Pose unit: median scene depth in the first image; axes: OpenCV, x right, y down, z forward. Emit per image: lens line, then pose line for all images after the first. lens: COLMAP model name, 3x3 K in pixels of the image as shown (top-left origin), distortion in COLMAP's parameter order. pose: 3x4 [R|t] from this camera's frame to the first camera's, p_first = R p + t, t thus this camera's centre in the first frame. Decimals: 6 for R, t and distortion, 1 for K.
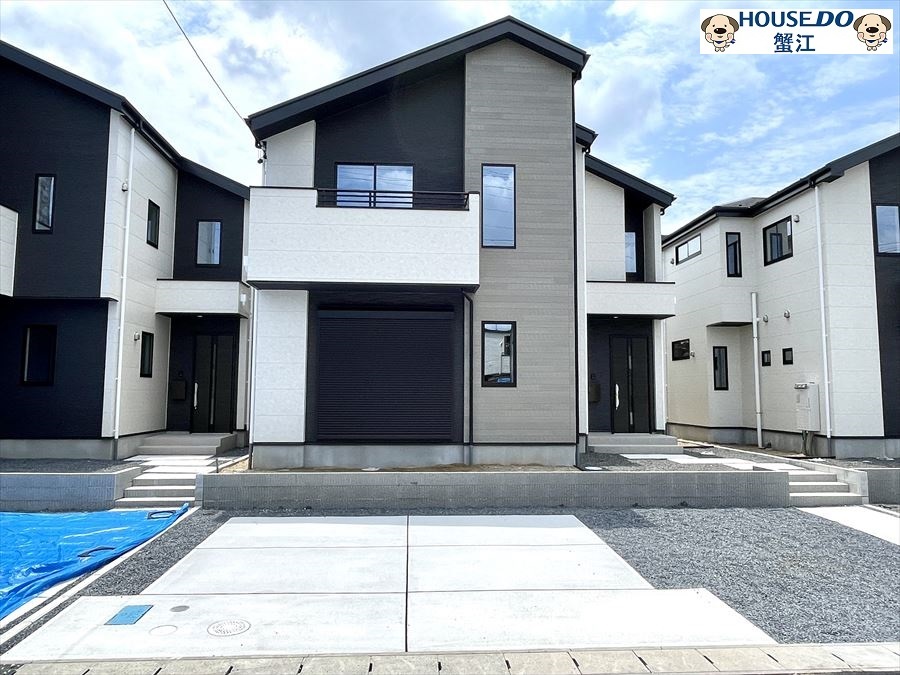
lens RADIAL K [[643.7, 0, 447.1], [0, 643.7, 342.7], [0, 0, 1]] dist [-0.002982, -0.006091]
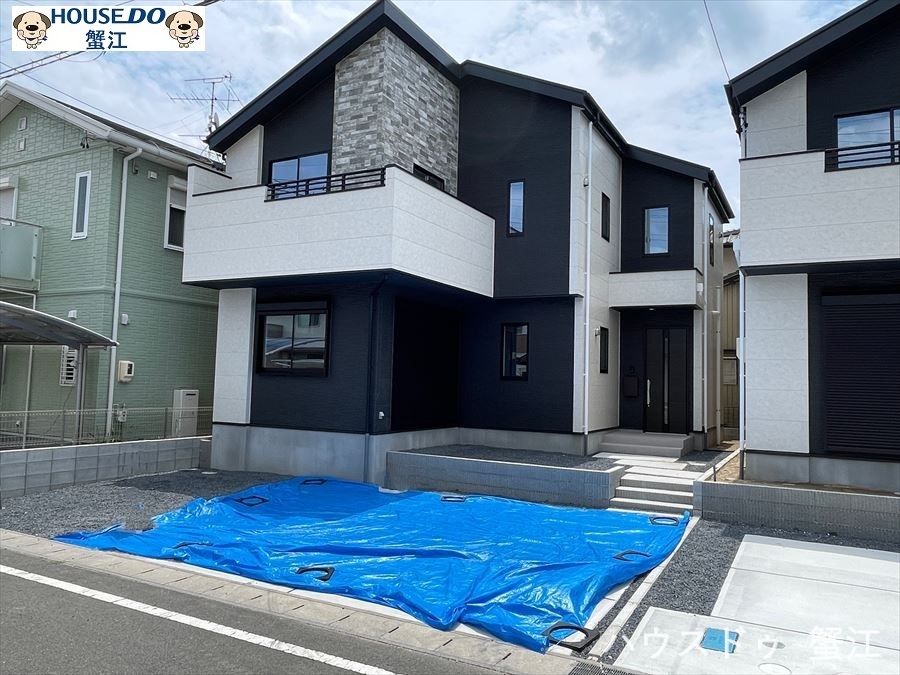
lens RADIAL K [[678.8, 0, 453.2], [0, 678.8, 338.7], [0, 0, 1]] dist [0.003670, 0.005974]
pose [[0.845993, -0.014586, -0.532994, -0.129372], [0.016795, 0.999859, -0.000704, -0.002692], [0.532929, -0.008357, 0.846119, -0.002465]]
